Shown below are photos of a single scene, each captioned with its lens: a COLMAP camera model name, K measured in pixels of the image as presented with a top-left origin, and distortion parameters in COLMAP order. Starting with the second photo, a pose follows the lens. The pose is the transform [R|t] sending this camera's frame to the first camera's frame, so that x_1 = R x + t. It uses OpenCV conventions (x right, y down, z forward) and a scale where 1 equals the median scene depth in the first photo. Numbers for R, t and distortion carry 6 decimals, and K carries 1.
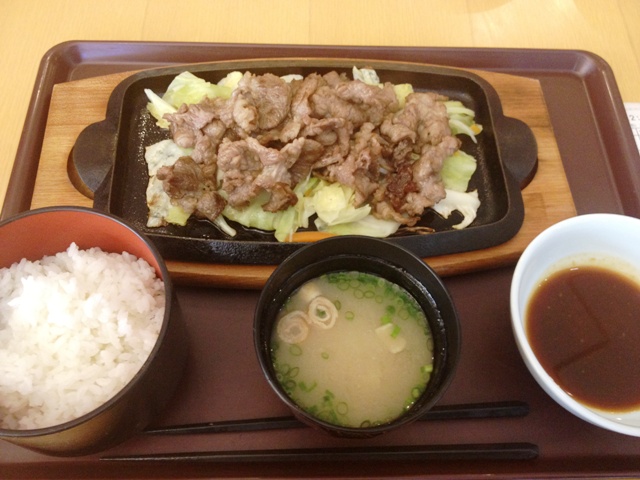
lens RADIAL K [[617.5, 0, 320.0], [0, 617.5, 240.0], [0, 0, 1]] dist [0.161835, -0.463269]
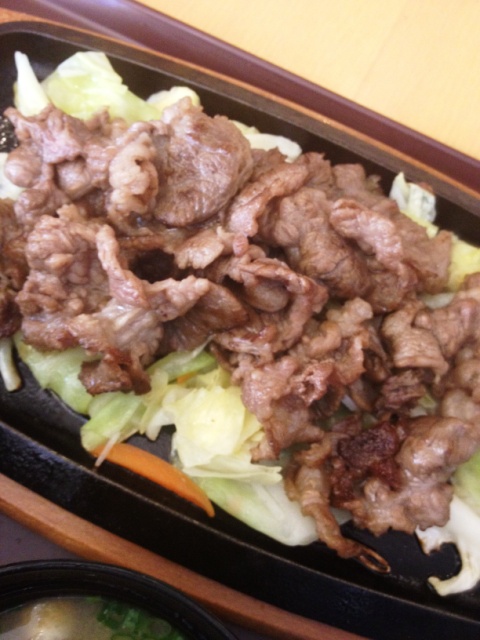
lens RADIAL K [[617.5, 0, 240.0], [0, 617.5, 320.0], [0, 0, 1]] dist [0.161835, -0.463269]
pose [[0.889811, 0.443298, -0.108276, 0.051609], [-0.434592, 0.895584, 0.095180, -0.182124], [0.139164, -0.037636, 0.989554, 0.529703]]
